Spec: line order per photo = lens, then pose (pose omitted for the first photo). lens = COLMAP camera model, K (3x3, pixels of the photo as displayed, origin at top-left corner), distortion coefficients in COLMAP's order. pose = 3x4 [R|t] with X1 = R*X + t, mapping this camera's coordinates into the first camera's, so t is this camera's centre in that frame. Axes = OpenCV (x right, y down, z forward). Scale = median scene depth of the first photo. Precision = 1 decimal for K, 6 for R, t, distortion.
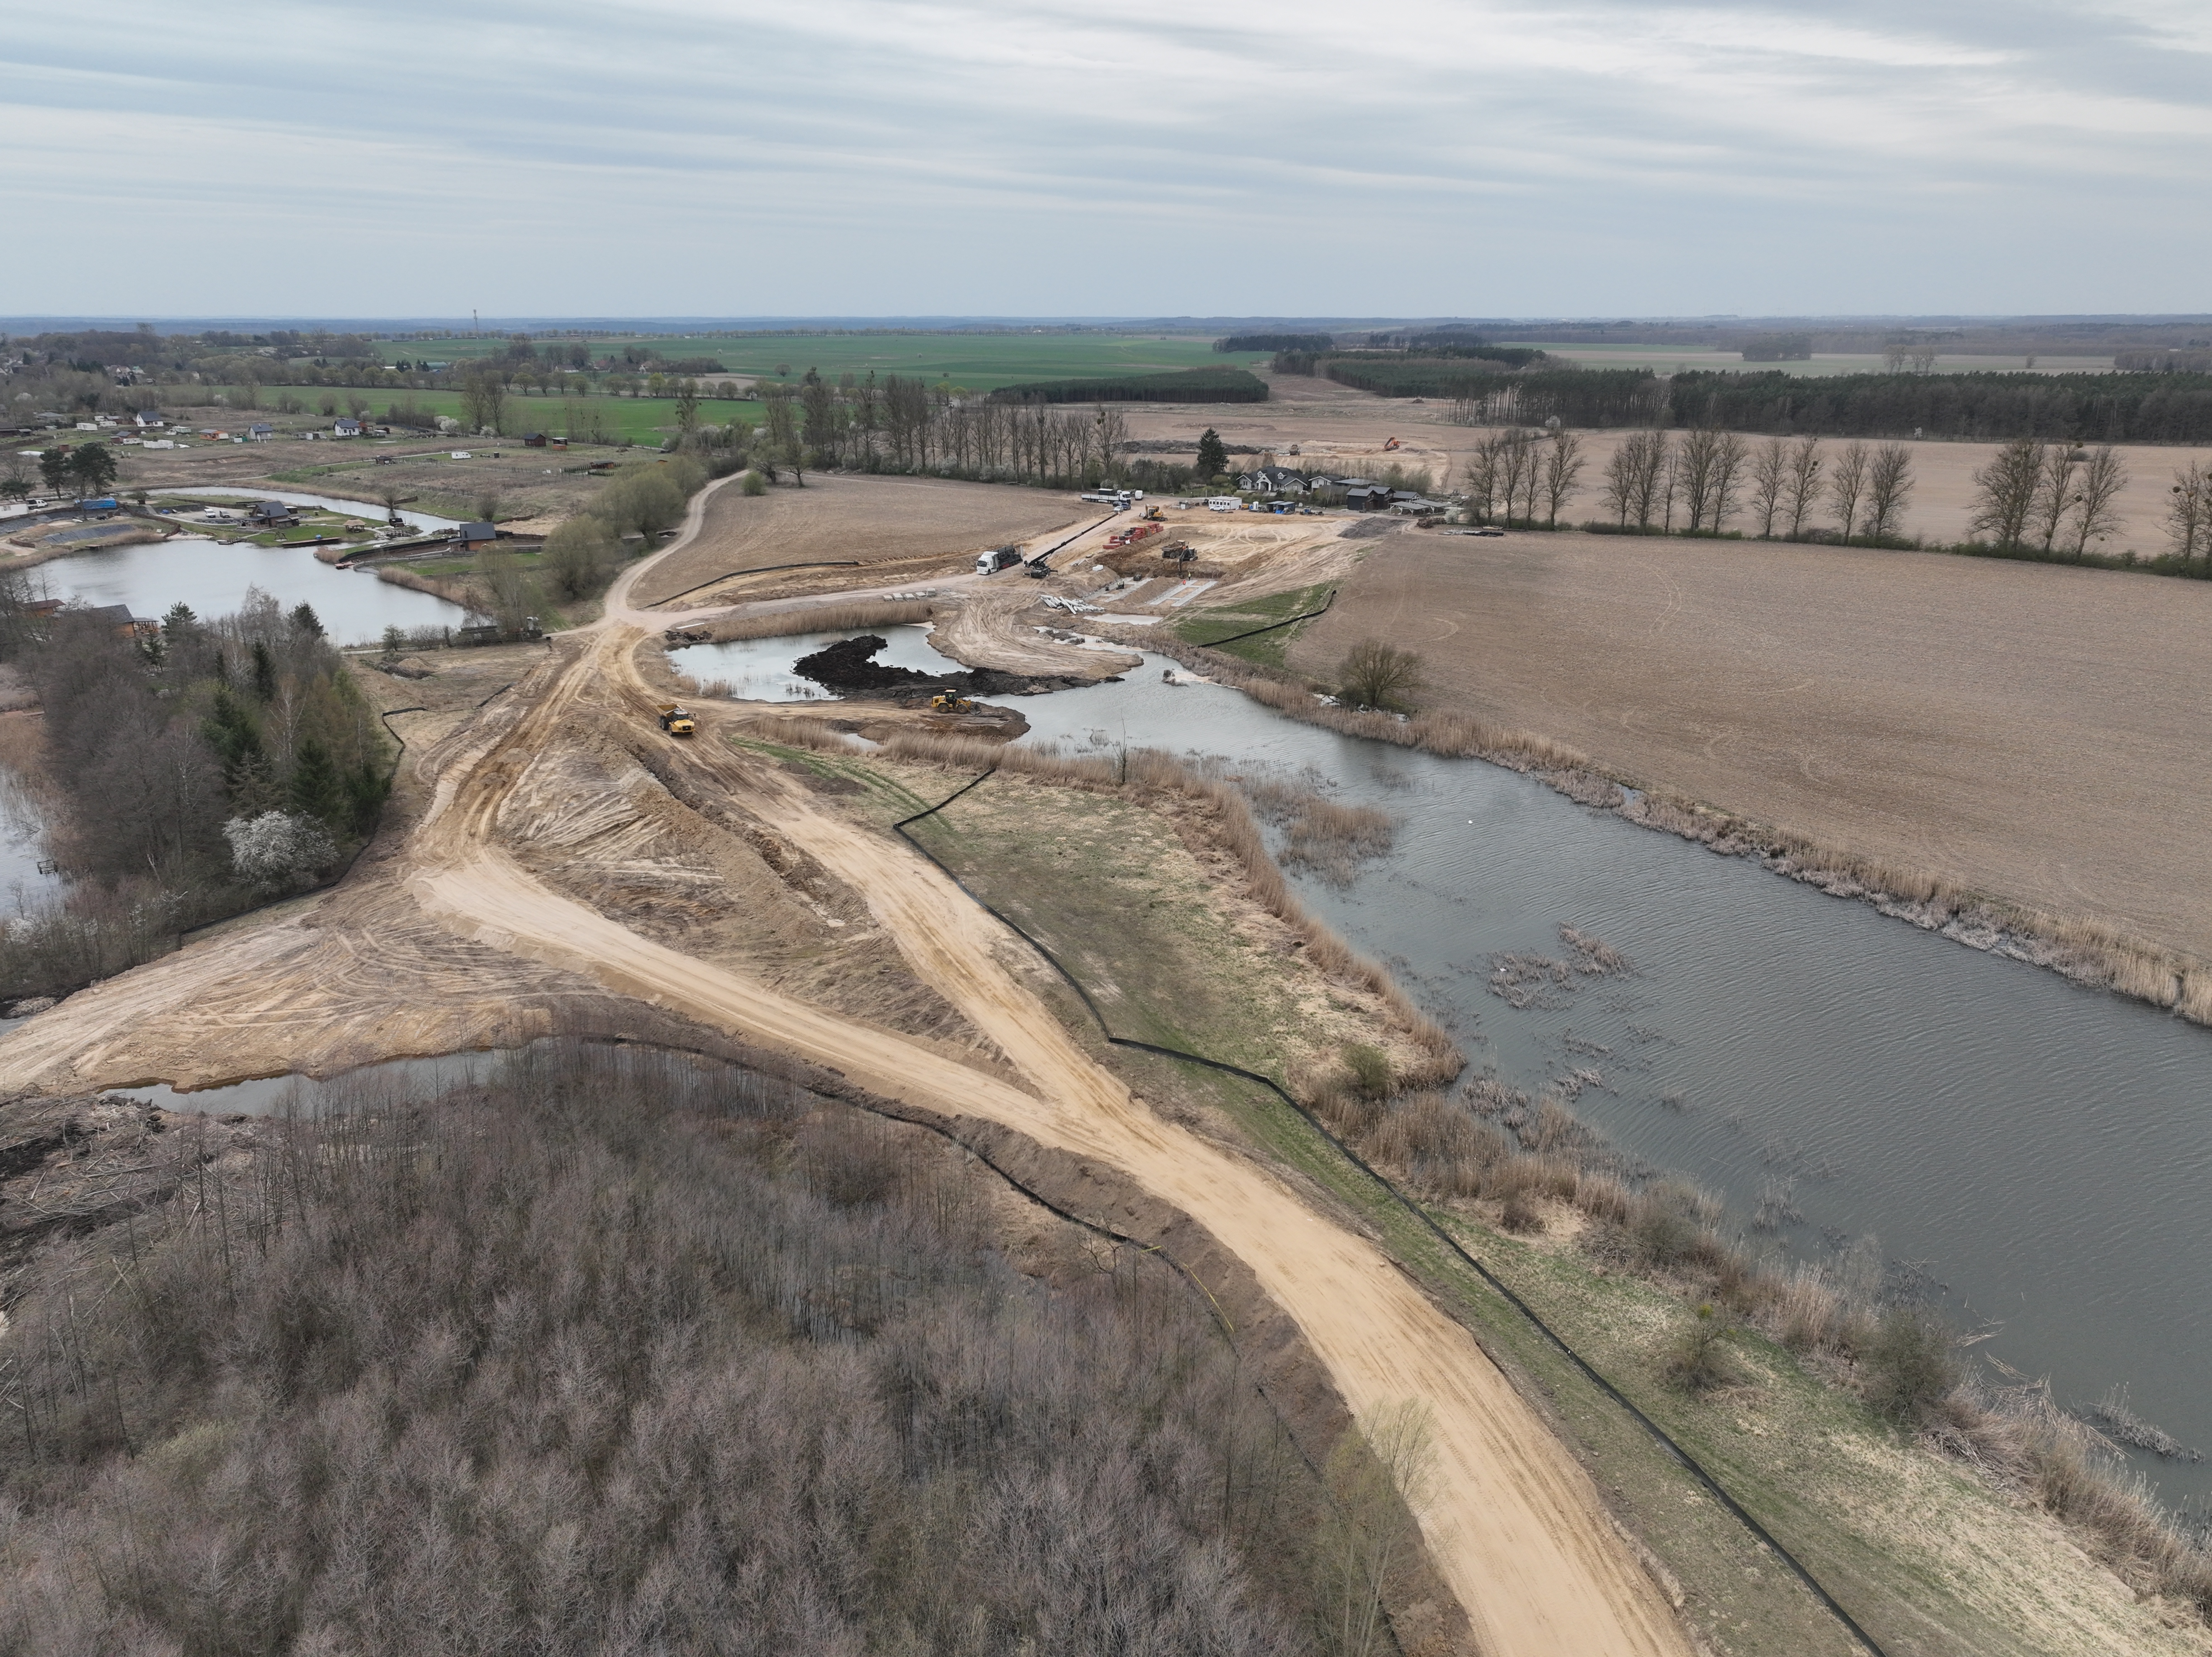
lens RADIAL K [[1554.8, 0, 1106.0], [0, 1554.8, 836.9], [0, 0, 1]] dist [0.003527, 0.007510]
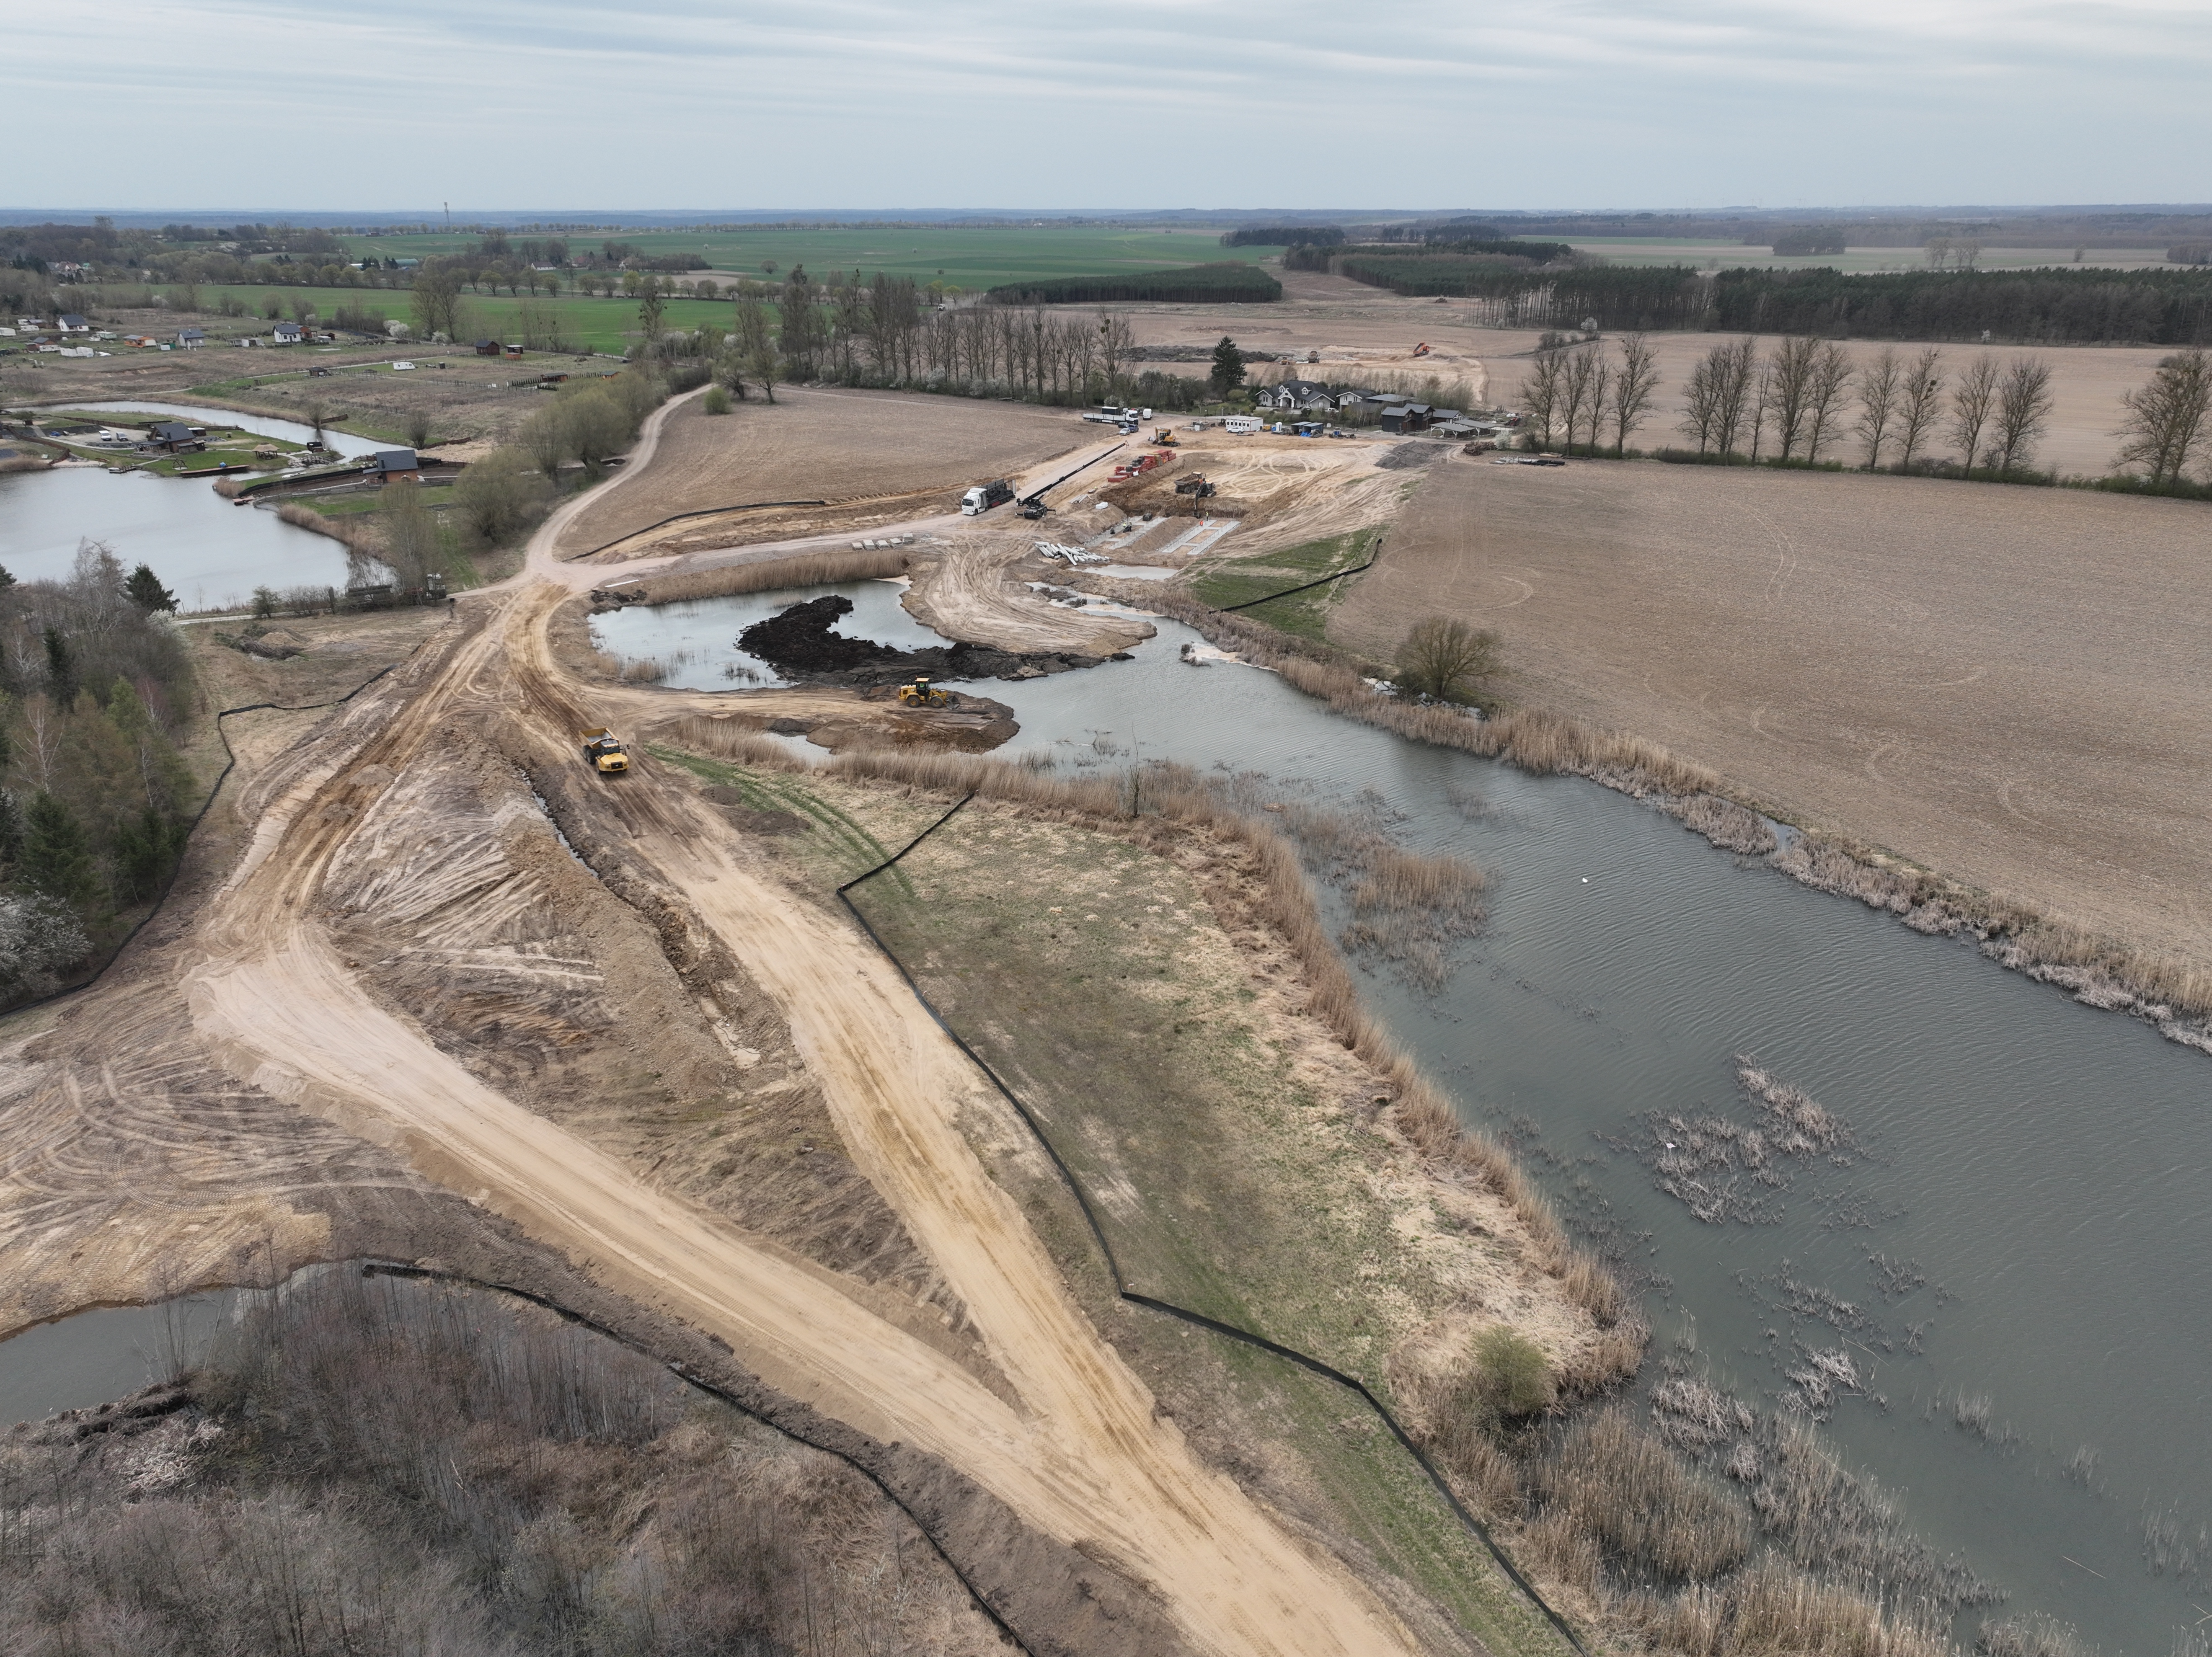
lens RADIAL K [[1554.8, 0, 1106.0], [0, 1554.8, 836.9], [0, 0, 1]] dist [0.003527, 0.007510]
pose [[0.999998, -0.000403, -0.001925, -0.001505], [0.000520, 0.998144, 0.060893, -0.048493], [0.001897, -0.060894, 0.998142, 0.142579]]
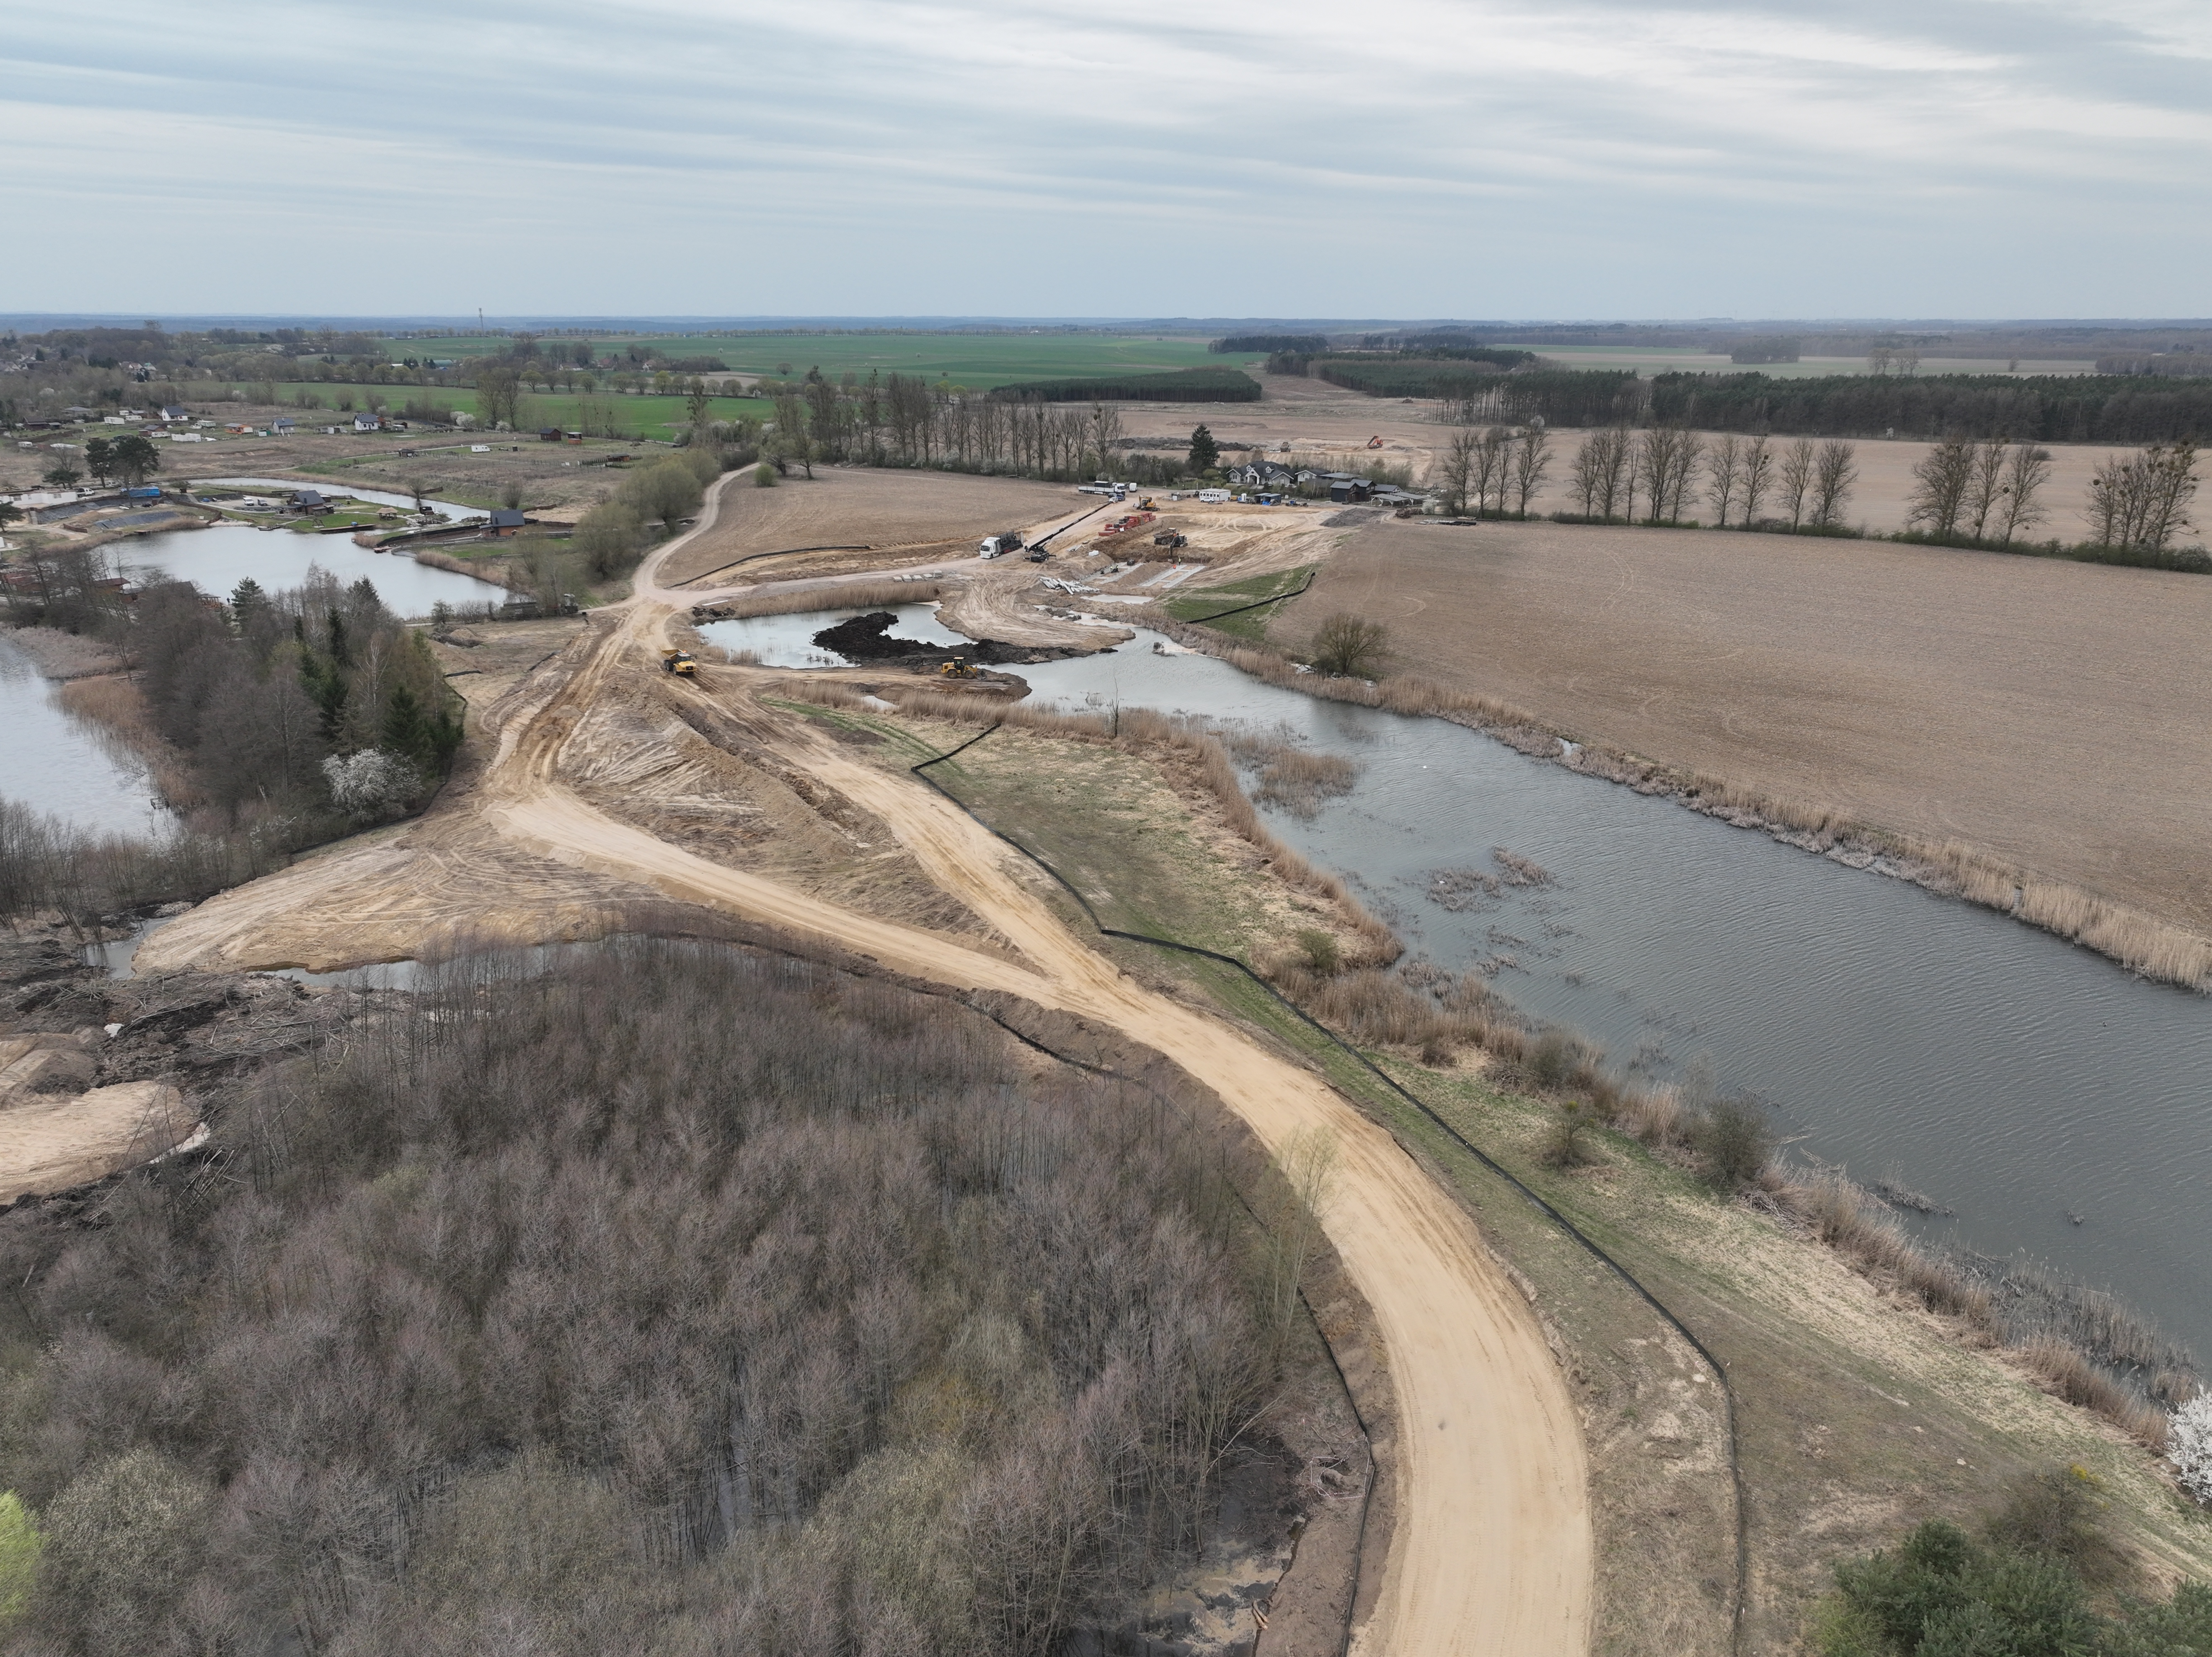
lens RADIAL K [[1554.8, 0, 1106.0], [0, 1554.8, 836.9], [0, 0, 1]] dist [0.003527, 0.007510]
pose [[0.999992, 0.002618, 0.002858, 0.000794], [-0.002617, 0.999996, -0.000407, 0.025620], [-0.002859, 0.000400, 0.999996, -0.076447]]
